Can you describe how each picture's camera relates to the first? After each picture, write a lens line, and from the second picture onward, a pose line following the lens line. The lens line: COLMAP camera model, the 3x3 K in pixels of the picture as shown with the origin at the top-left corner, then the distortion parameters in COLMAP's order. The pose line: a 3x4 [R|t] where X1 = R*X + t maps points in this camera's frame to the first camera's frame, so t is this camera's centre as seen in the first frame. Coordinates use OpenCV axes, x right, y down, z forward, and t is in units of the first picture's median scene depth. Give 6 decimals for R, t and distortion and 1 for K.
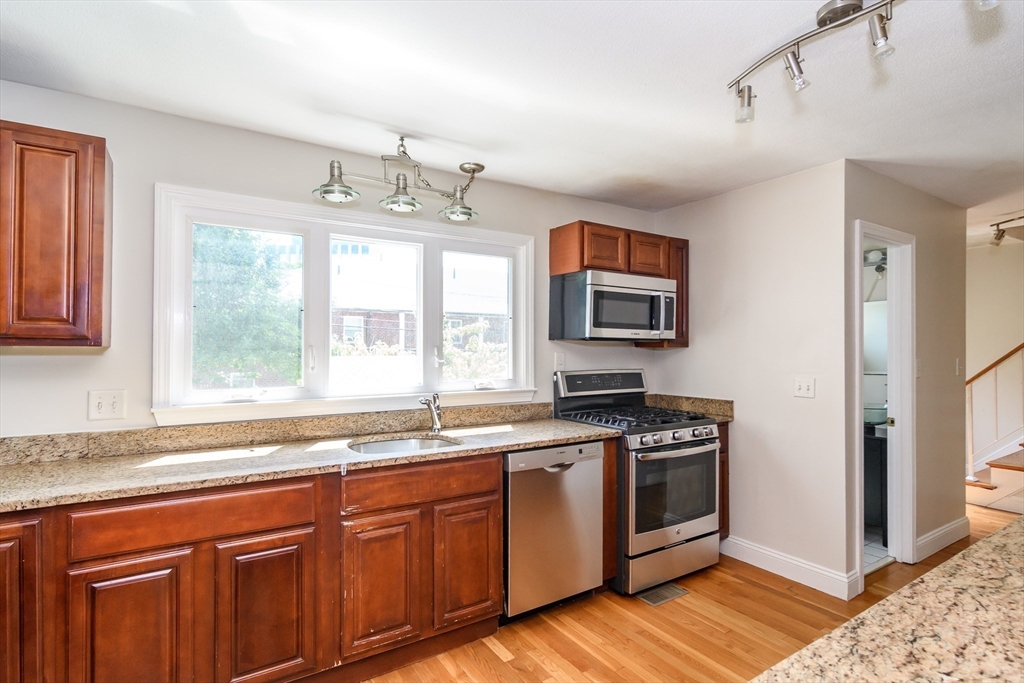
lens RADIAL K [[502.2, 0, 509.4], [0, 502.2, 344.9], [0, 0, 1]] dist [-0.005900, 0.000926]
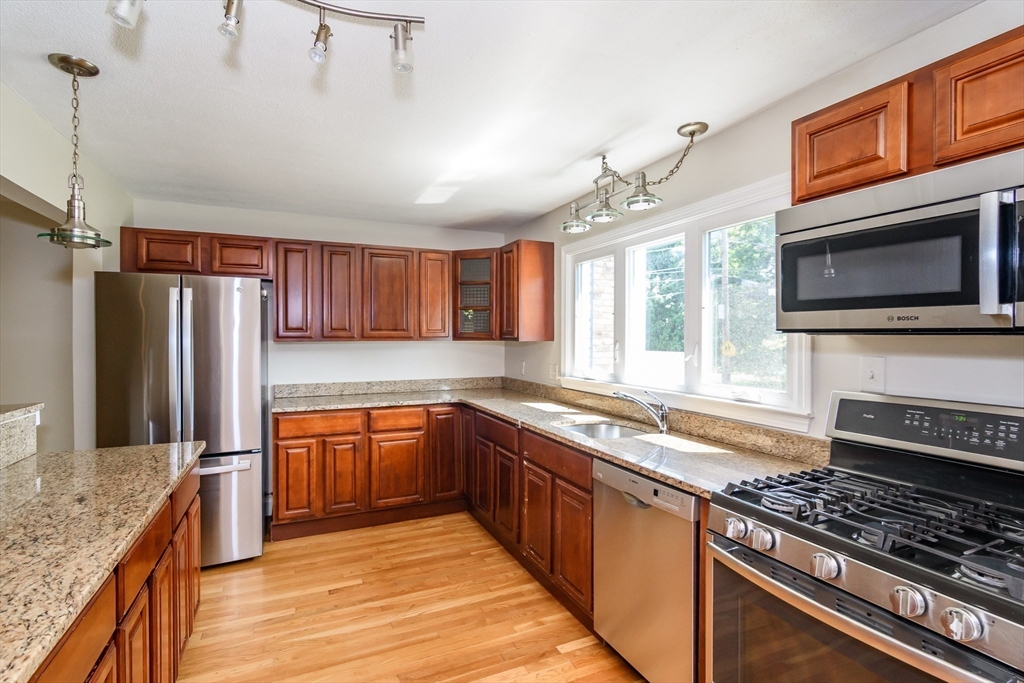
lens RADIAL K [[502.2, 0, 513.4], [0, 502.2, 337.9], [0, 0, 1]] dist [-0.005900, 0.000926]
pose [[-0.141904, 0.002513, -0.989877, 0.868087], [0.006988, 0.999974, 0.001537, -0.009818], [0.989856, -0.006699, -0.141918, 0.897527]]
